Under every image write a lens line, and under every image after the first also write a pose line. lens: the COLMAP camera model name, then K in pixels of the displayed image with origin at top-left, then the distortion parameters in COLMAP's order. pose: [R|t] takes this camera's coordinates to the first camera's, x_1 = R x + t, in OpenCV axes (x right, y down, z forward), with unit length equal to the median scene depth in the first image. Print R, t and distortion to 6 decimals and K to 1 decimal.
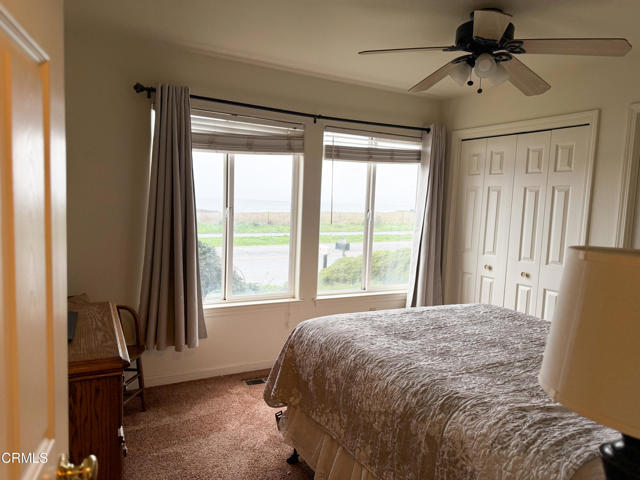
lens RADIAL K [[445.5, 0, 320.0], [0, 445.5, 240.0], [0, 0, 1]] dist [0.006607, 0.000890]
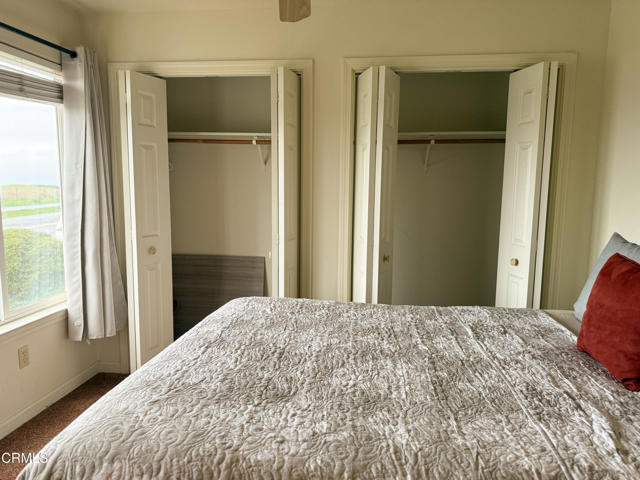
lens RADIAL K [[445.5, 0, 320.0], [0, 445.5, 240.0], [0, 0, 1]] dist [0.006607, 0.000890]
pose [[0.580915, -0.138108, 0.802162, -0.199132], [0.081097, 0.990417, 0.111791, -0.036954], [-0.809915, 0.000112, 0.586548, 0.593186]]
